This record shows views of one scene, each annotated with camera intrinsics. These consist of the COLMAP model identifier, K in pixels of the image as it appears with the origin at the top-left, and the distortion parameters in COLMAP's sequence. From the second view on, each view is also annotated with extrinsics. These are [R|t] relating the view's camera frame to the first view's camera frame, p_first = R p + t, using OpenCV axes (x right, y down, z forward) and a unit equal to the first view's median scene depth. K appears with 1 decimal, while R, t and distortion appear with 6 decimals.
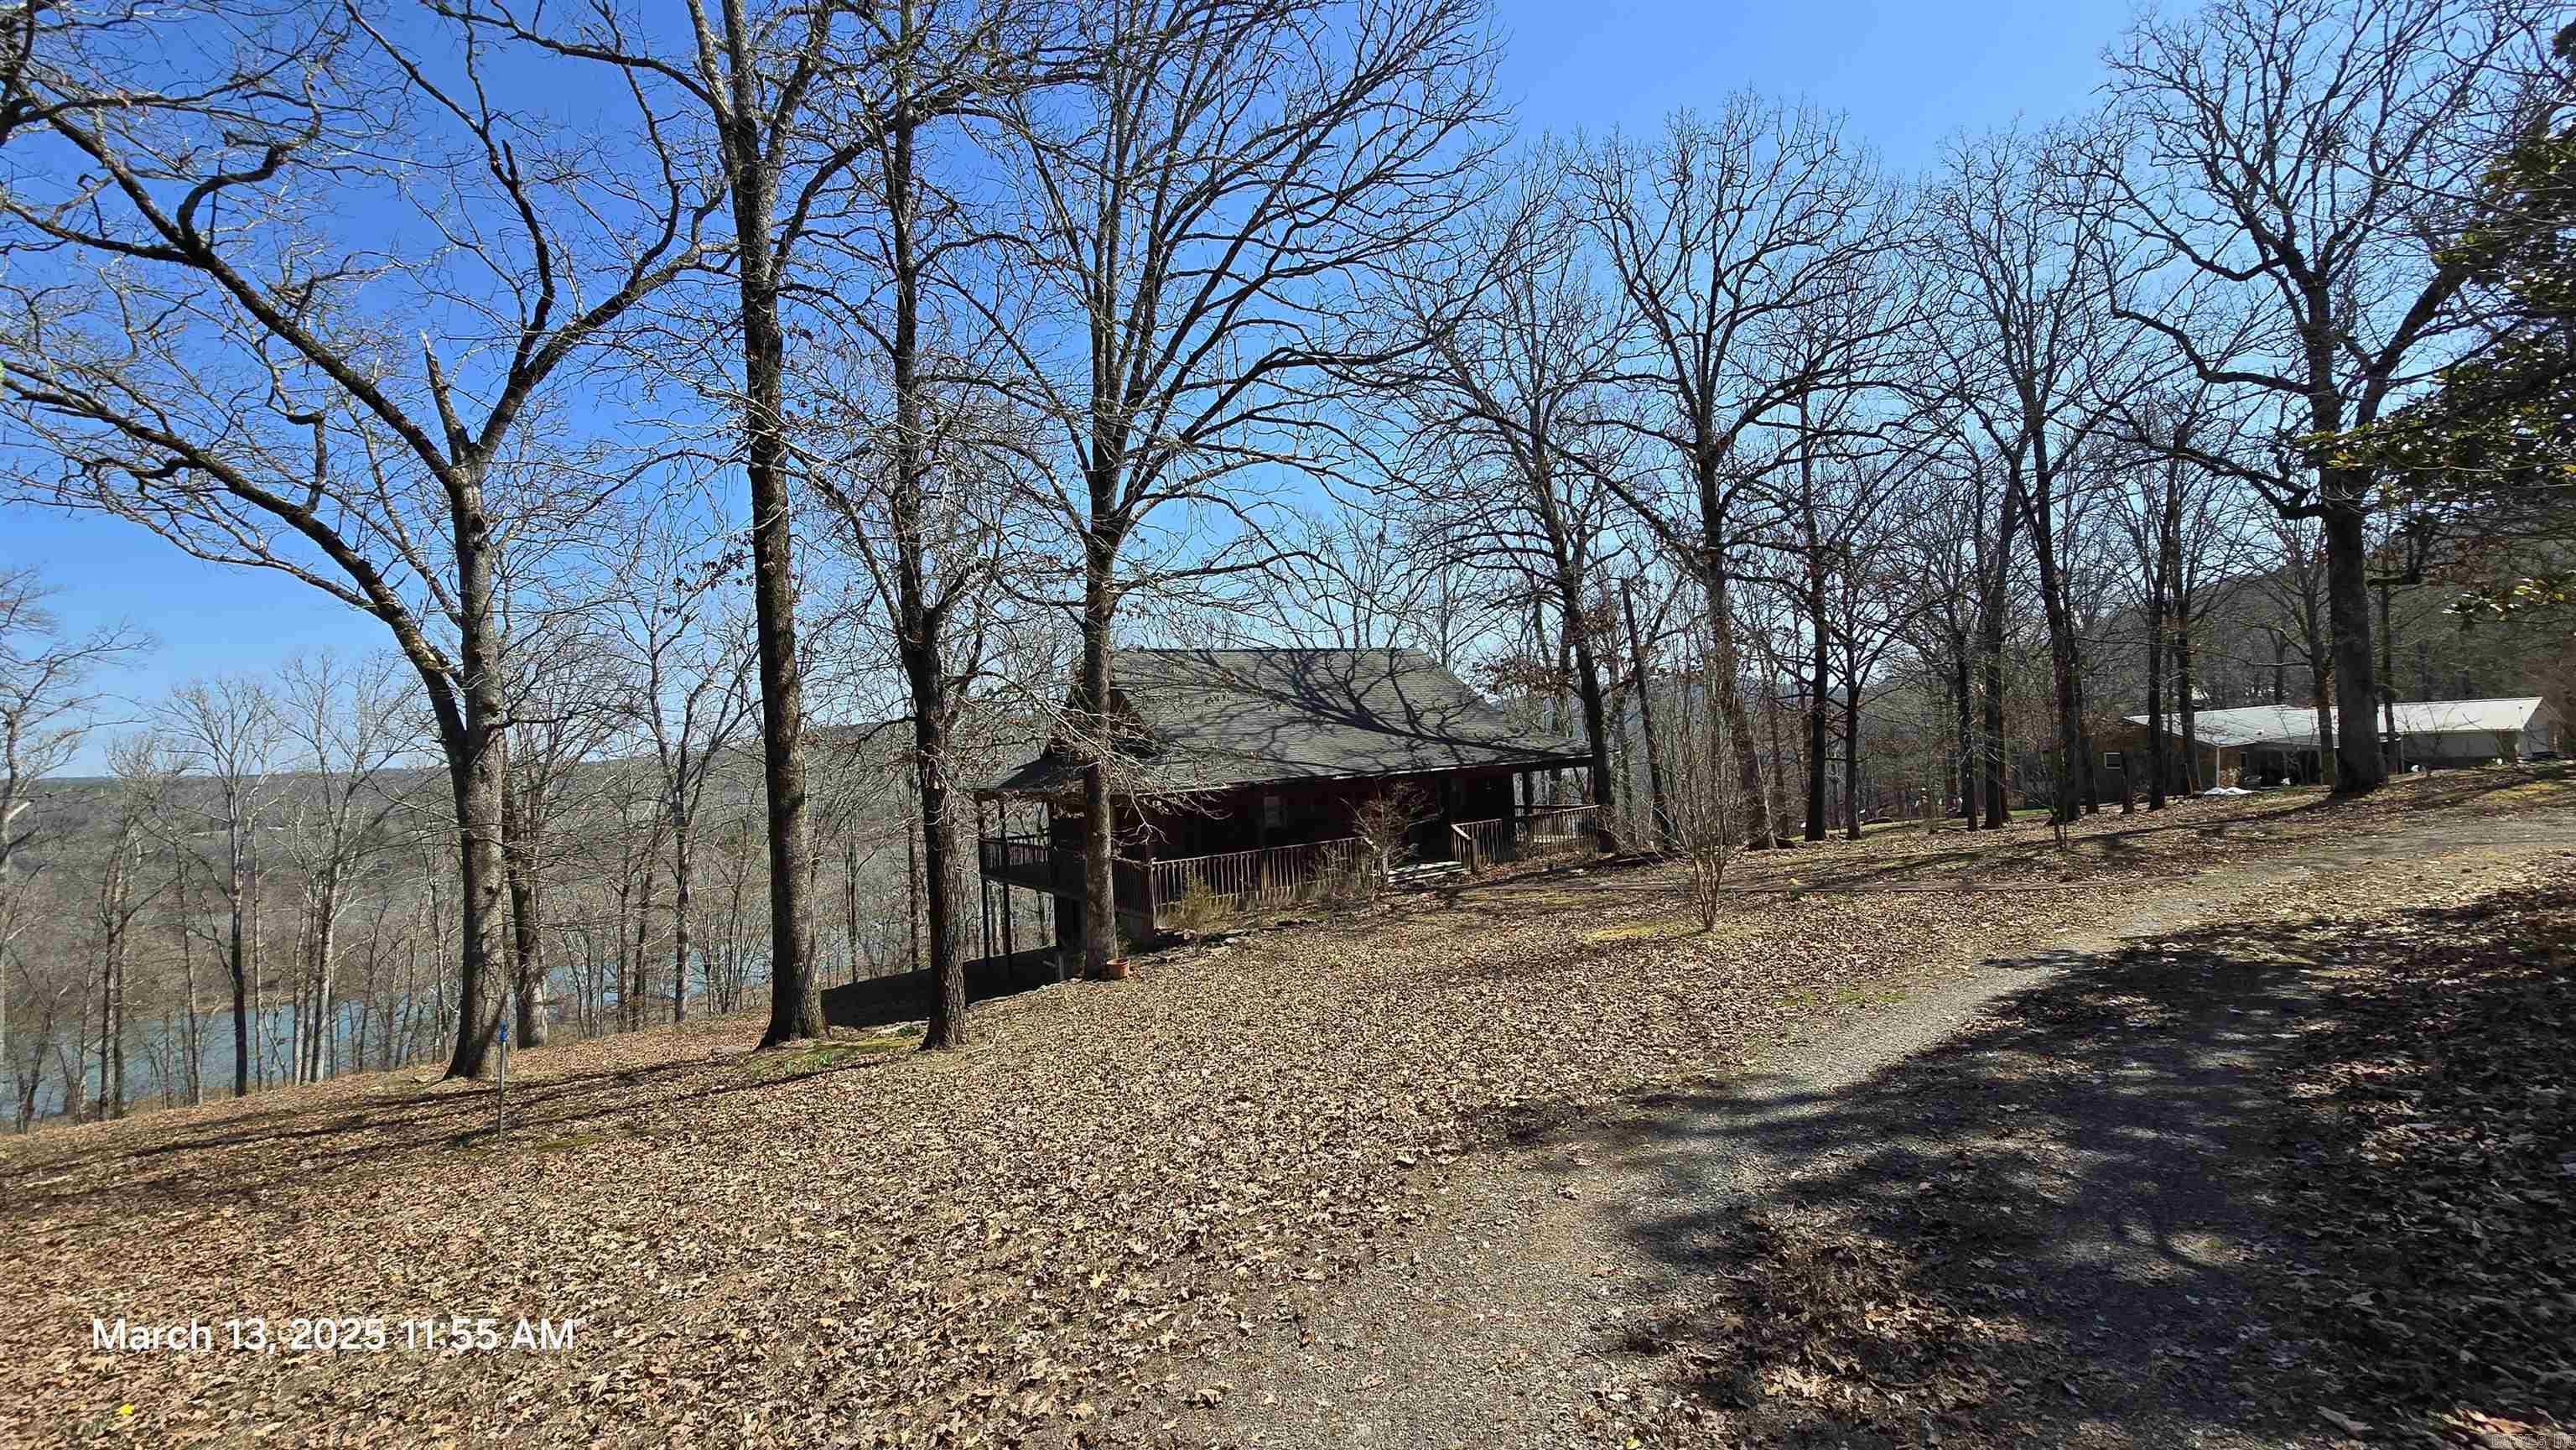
lens RADIAL K [[1047.4, 0, 1287.3], [0, 1047.4, 722.8], [0, 0, 1]] dist [-0.005138, 0.000382]
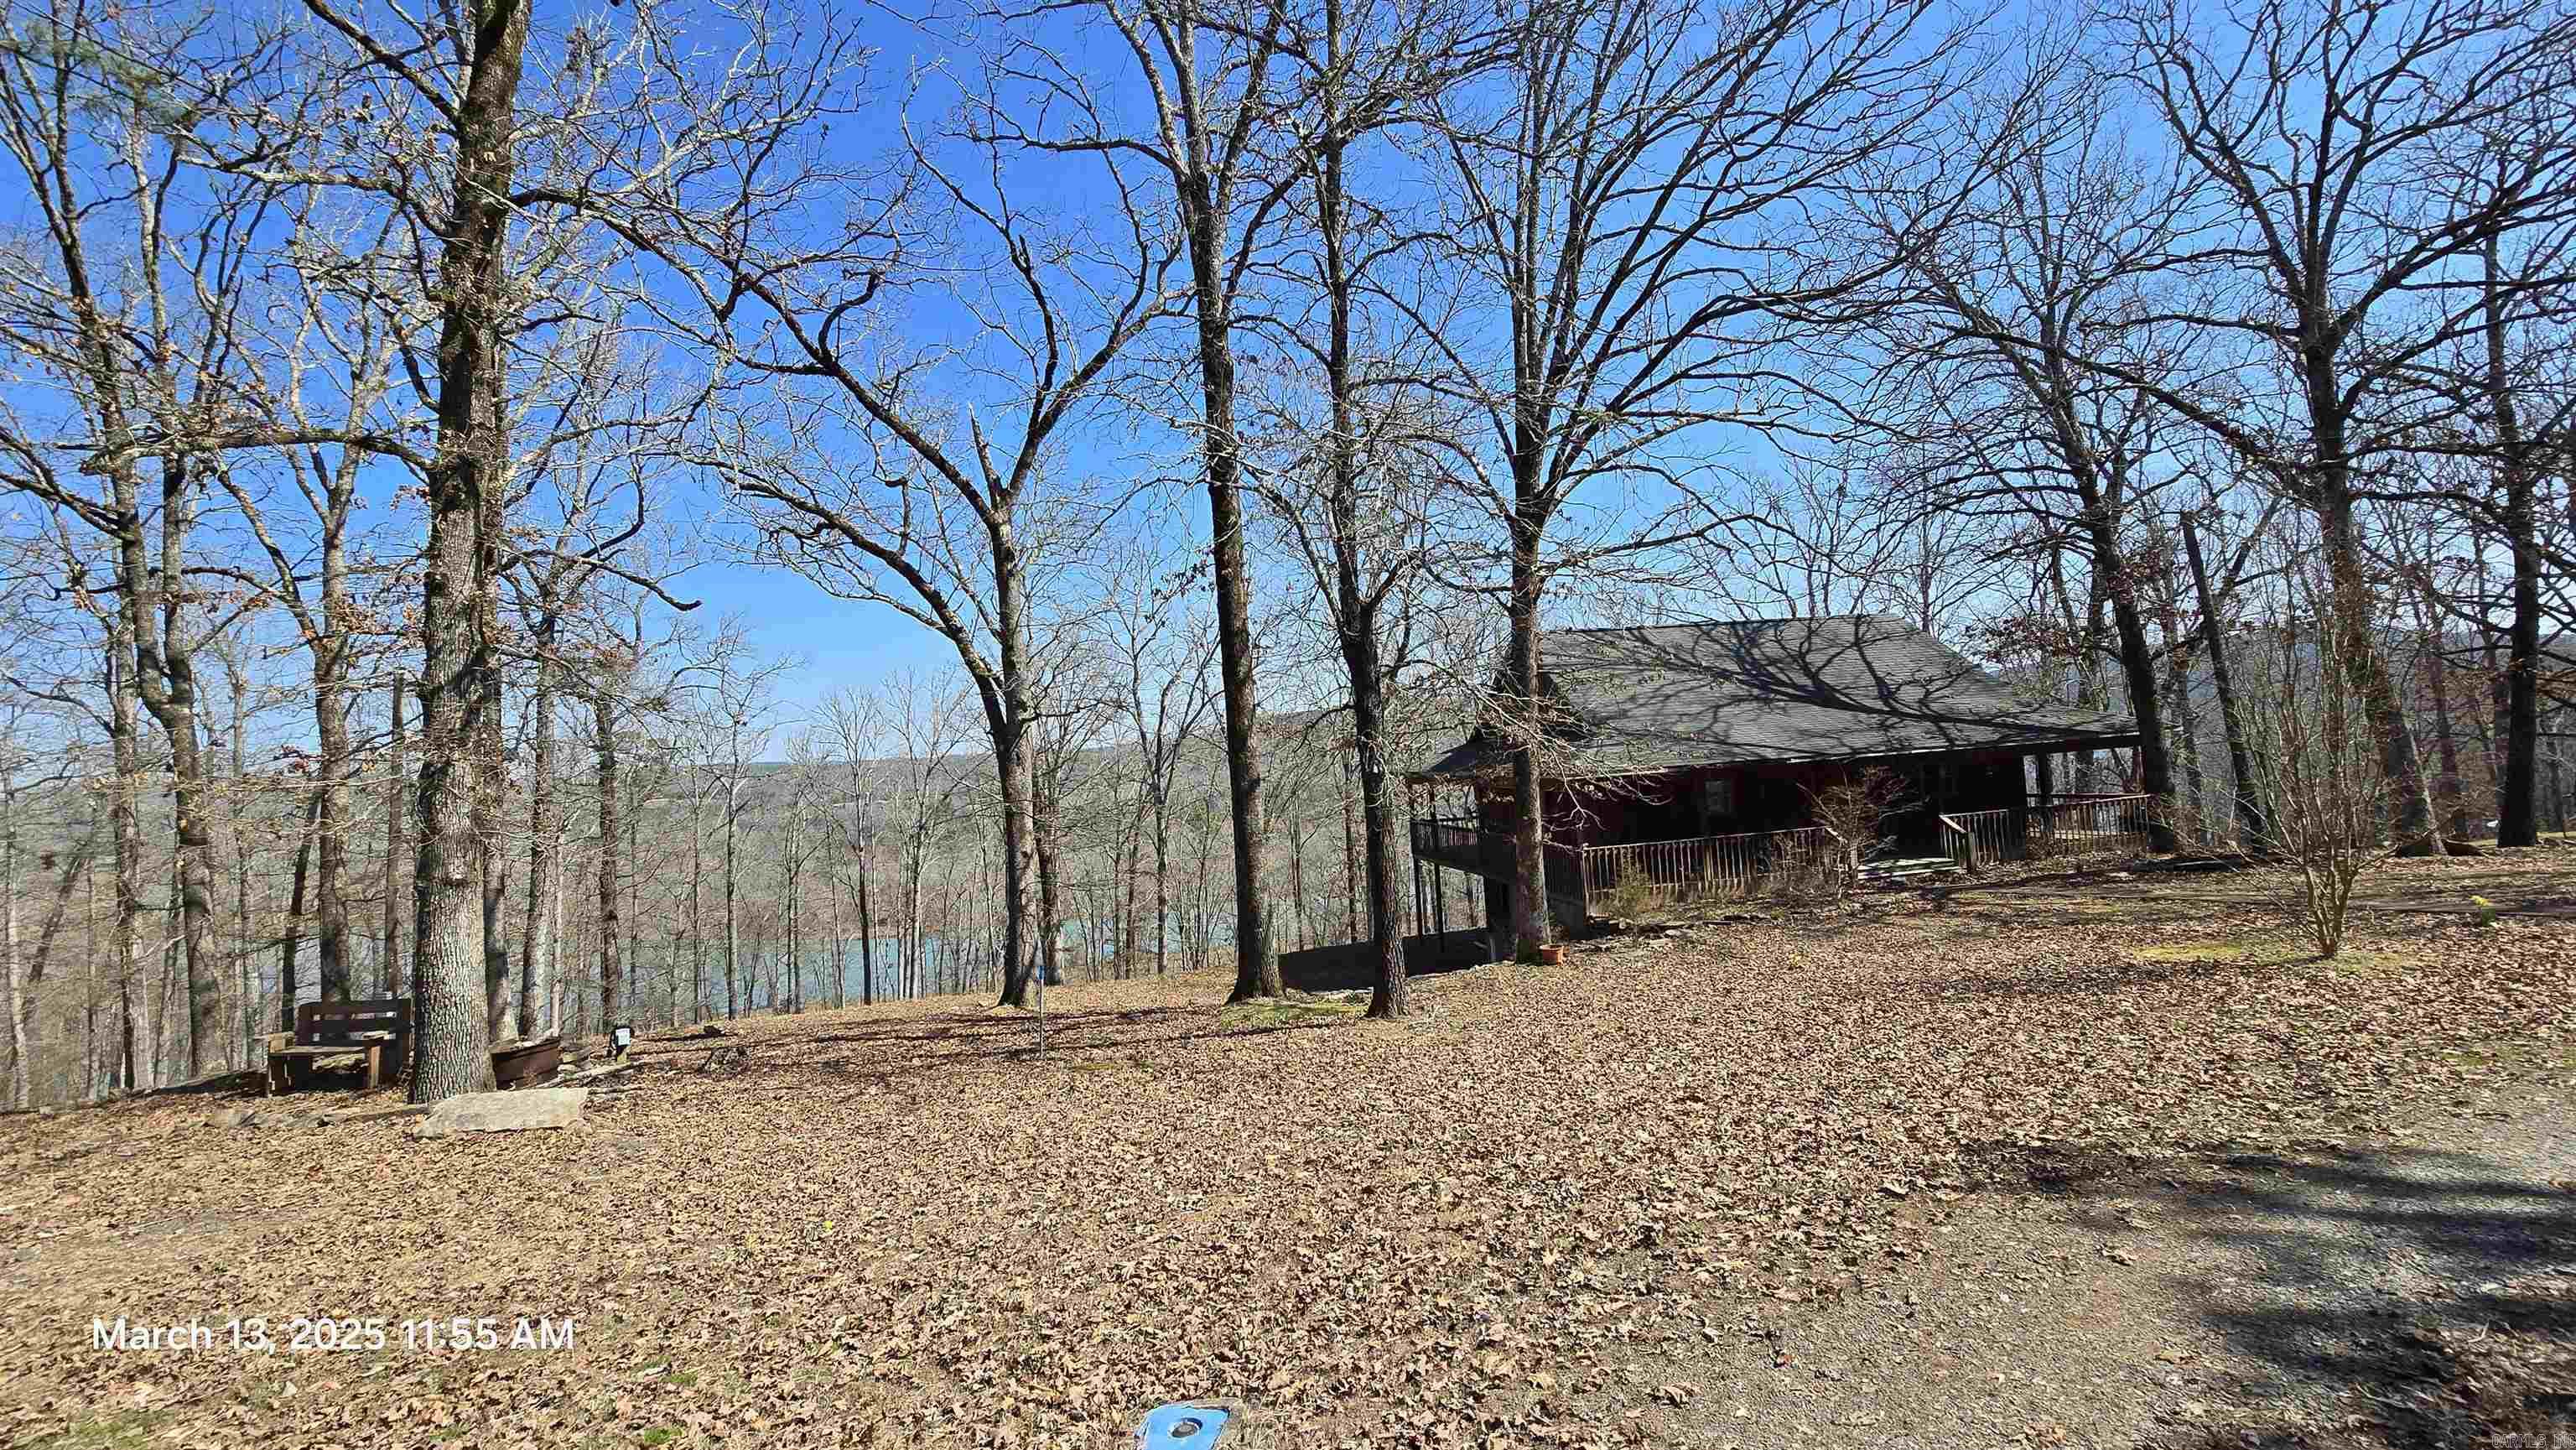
lens RADIAL K [[1047.4, 0, 1287.3], [0, 1047.4, 722.8], [0, 0, 1]] dist [-0.005138, 0.000382]
pose [[0.921186, -0.015738, -0.388804, -0.004652], [0.021774, 0.999701, 0.011123, -0.000506], [0.388512, -0.018712, 0.921253, -0.007043]]
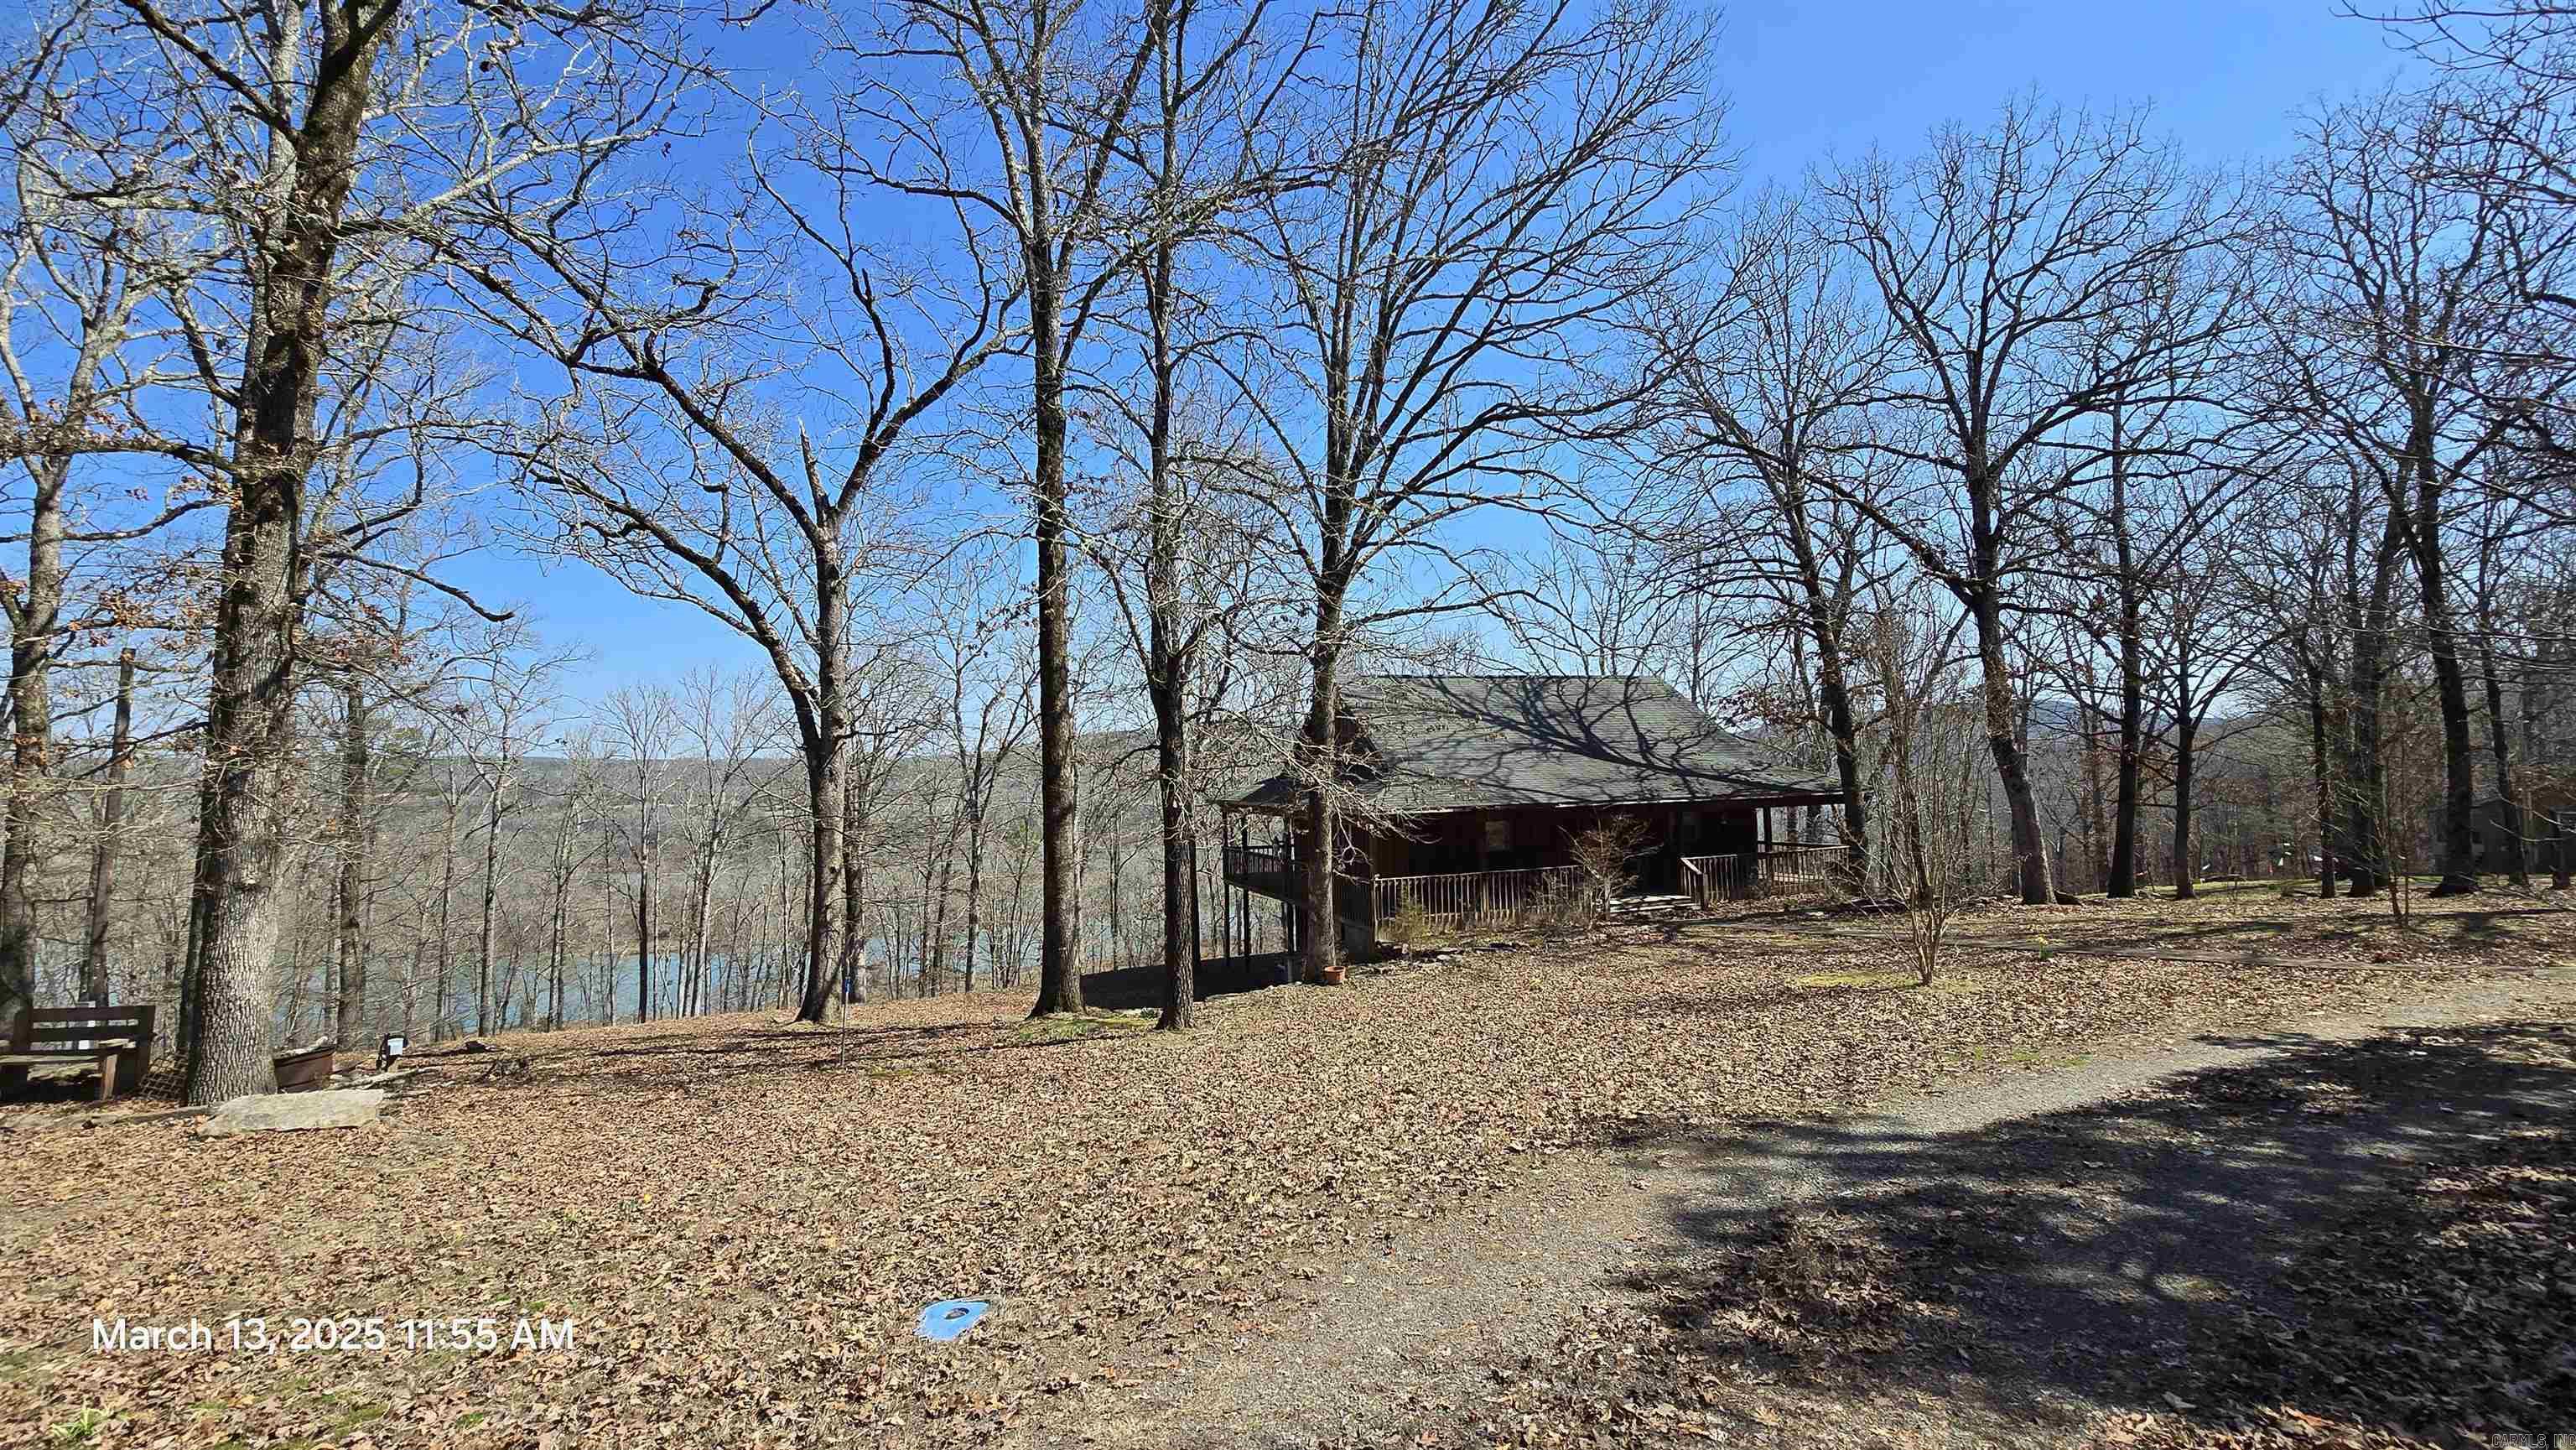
lens RADIAL K [[1050.4, 0, 1288.0], [0, 1050.4, 725.0], [0, 0, 1]] dist [-0.005058, 0.001128]
pose [[0.971653, 0.025039, -0.235082, 0.052725], [-0.027598, 0.999590, -0.007603, -0.019994], [0.234795, 0.013876, 0.971946, -0.096809]]
